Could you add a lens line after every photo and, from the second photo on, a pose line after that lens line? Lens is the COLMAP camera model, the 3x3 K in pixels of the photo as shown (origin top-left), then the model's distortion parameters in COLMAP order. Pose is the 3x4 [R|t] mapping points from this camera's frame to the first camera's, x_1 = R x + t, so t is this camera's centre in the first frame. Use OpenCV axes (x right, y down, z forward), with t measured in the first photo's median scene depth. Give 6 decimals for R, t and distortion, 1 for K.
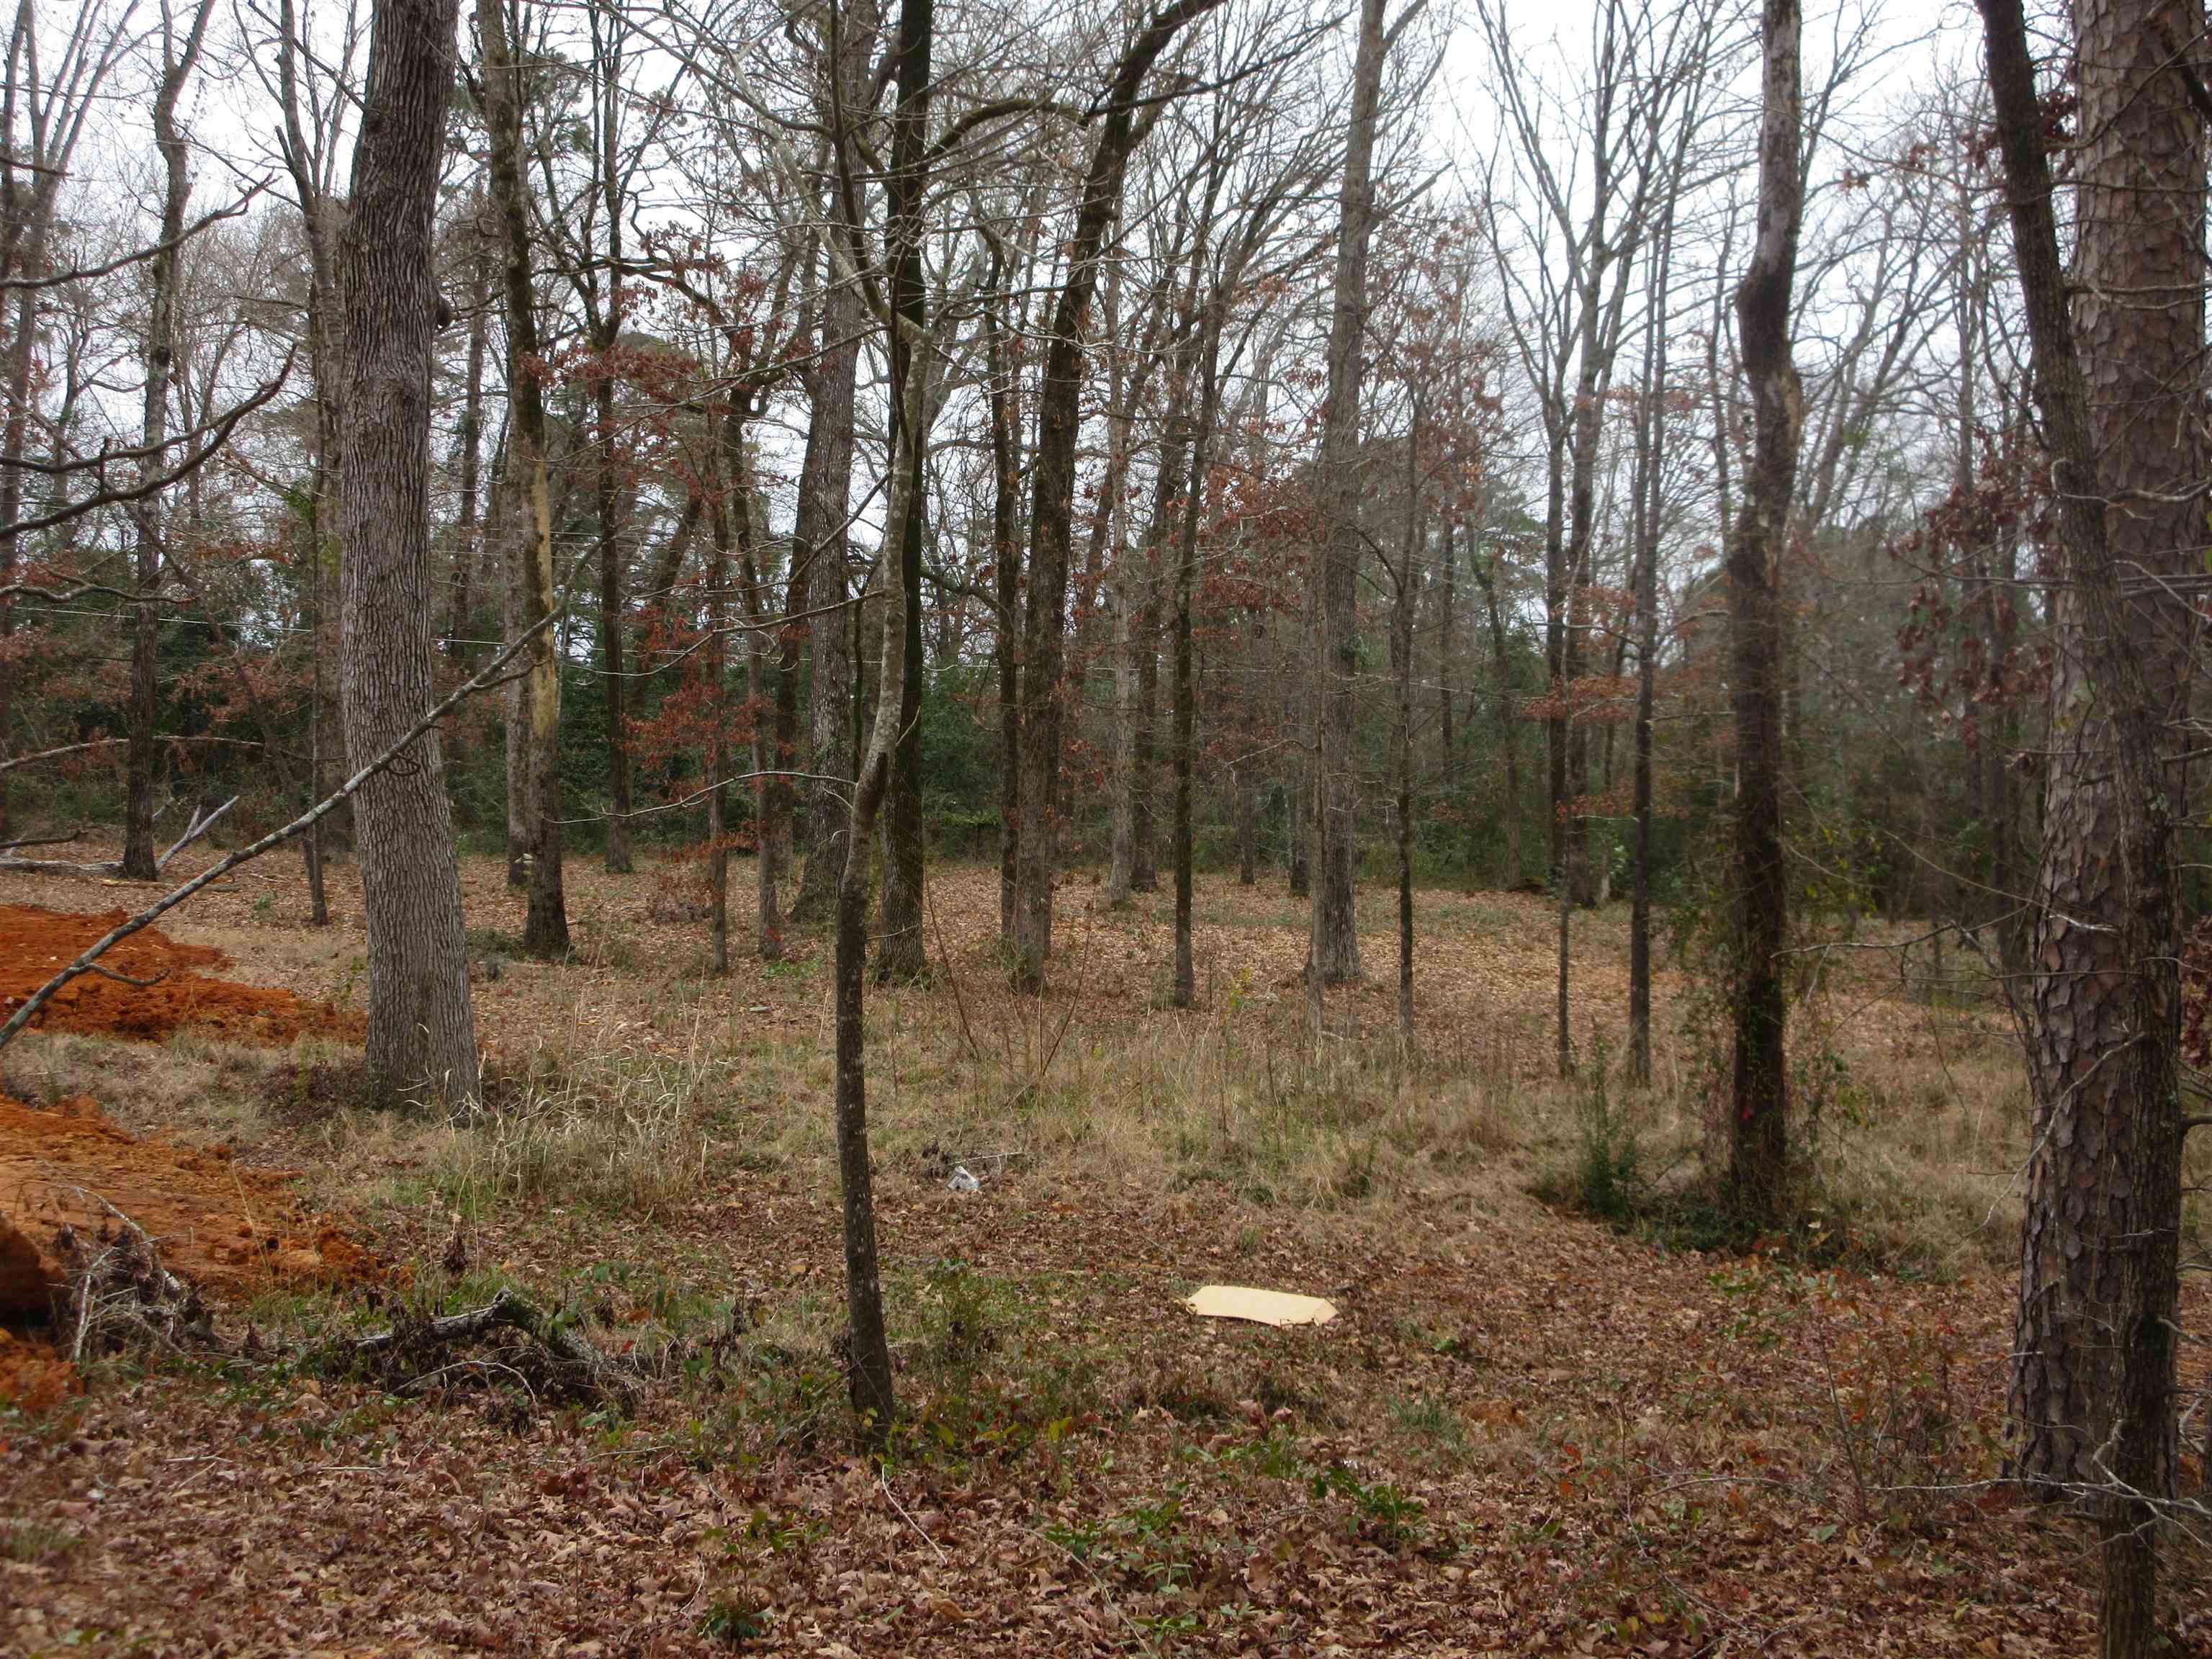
lens RADIAL K [[2731.7, 0, 1106.0], [0, 2731.7, 829.5], [0, 0, 1]] dist [0.025800, 0.006064]
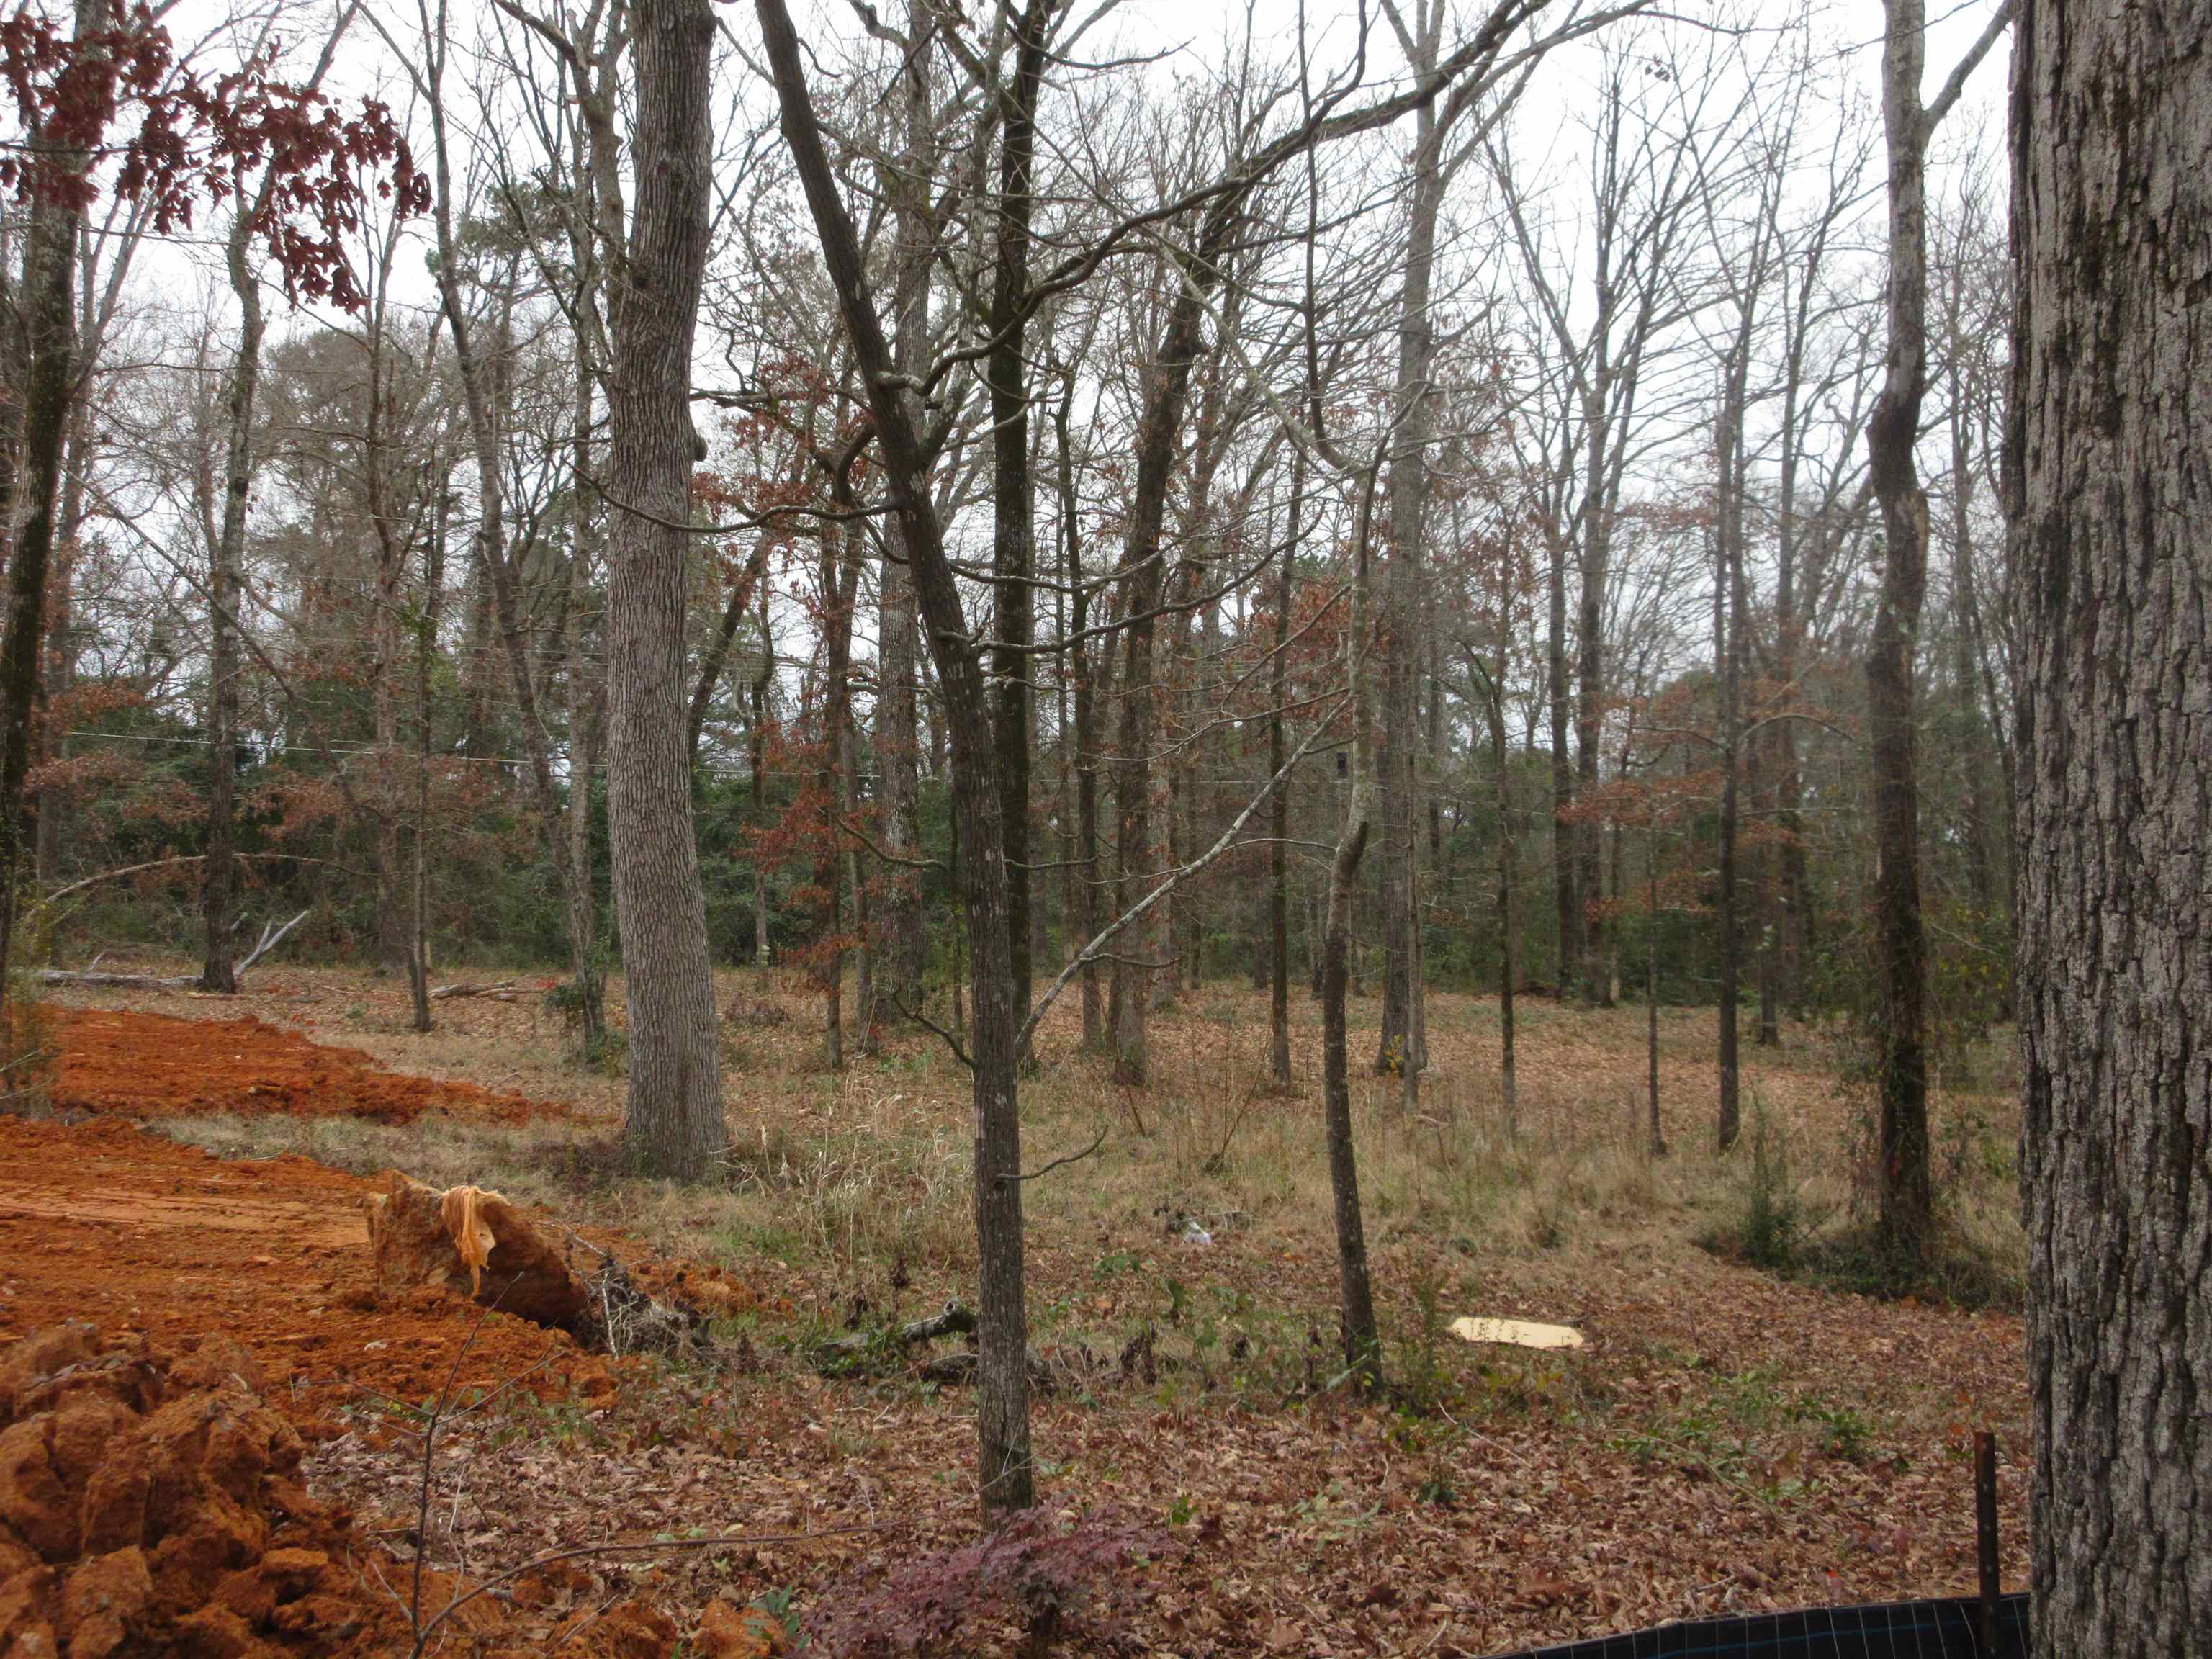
lens RADIAL K [[2731.7, 0, 1106.0], [0, 2731.7, 829.5], [0, 0, 1]] dist [0.025800, 0.006064]
pose [[0.999746, -0.010995, 0.019667, -0.099364], [0.011816, 0.999041, -0.042158, 0.011180], [-0.019184, 0.042380, 0.998917, -0.088733]]
